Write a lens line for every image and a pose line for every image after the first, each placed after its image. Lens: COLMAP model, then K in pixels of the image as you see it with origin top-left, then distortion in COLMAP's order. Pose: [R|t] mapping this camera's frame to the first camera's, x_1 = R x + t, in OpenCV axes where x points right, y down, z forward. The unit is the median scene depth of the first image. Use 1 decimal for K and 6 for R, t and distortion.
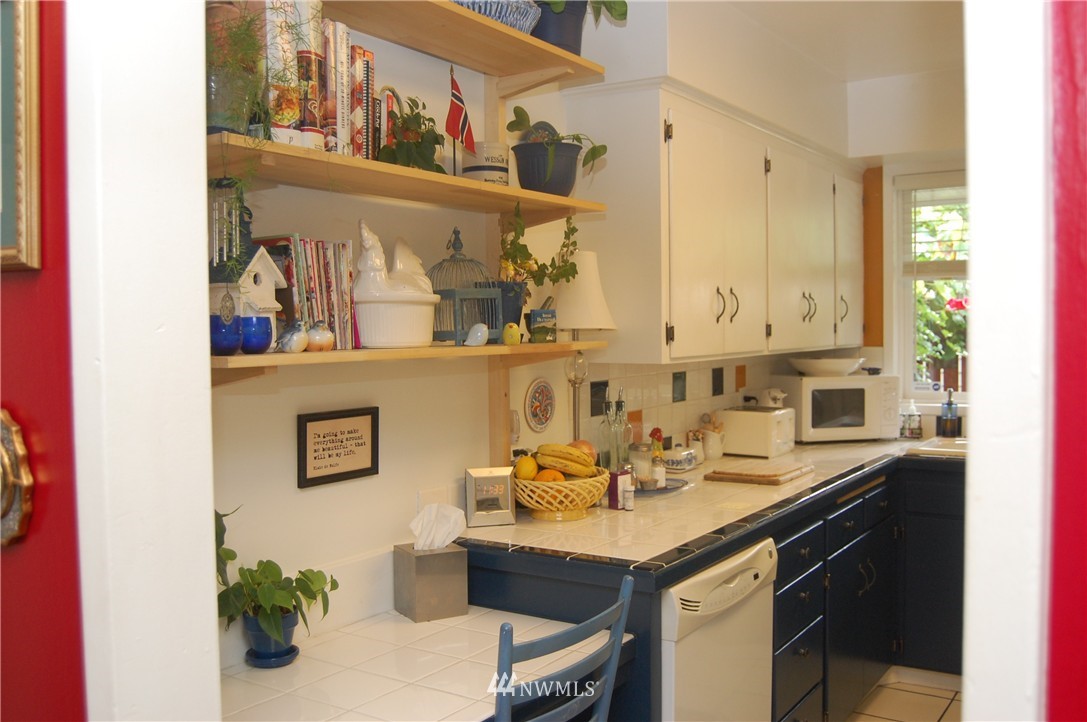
lens RADIAL K [[1011.9, 0, 543.2], [0, 1011.9, 360.2], [0, 0, 1]] dist [-0.085420, 0.000000]
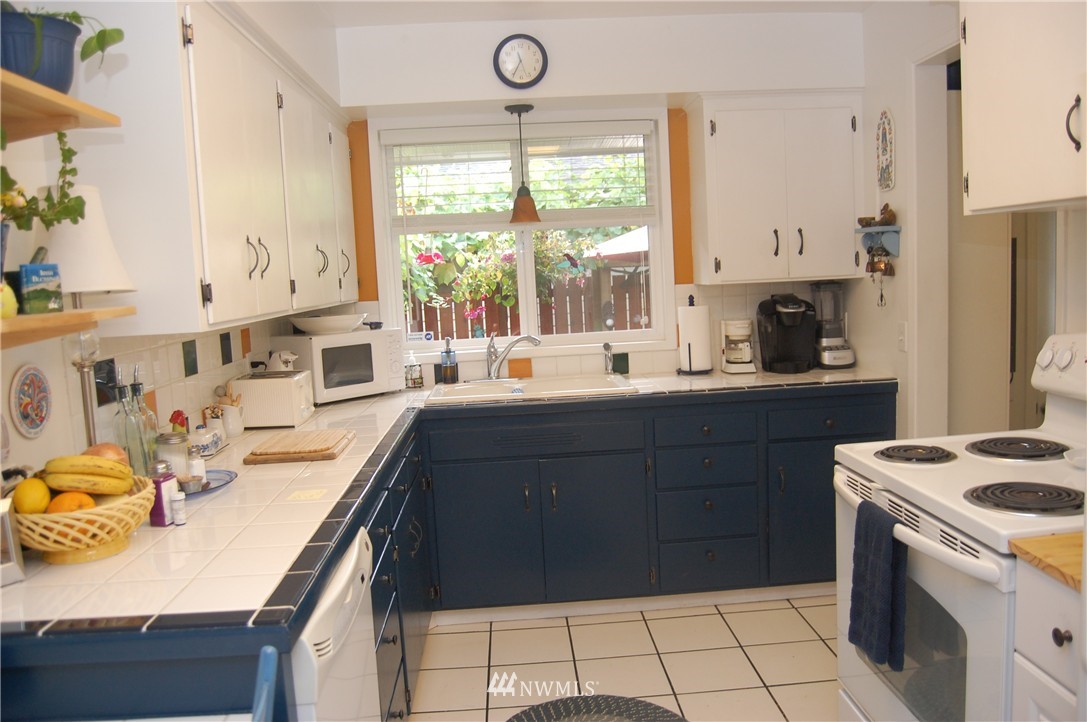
lens RADIAL K [[849.8, 0, 547.6], [0, 849.8, 365.9], [0, 0, 1]] dist [-0.086885, 0.021409]
pose [[0.798104, -0.093452, 0.595228, -0.055132], [0.060669, 0.995342, 0.074922, -0.002399], [-0.599457, -0.023684, 0.800057, 0.305659]]
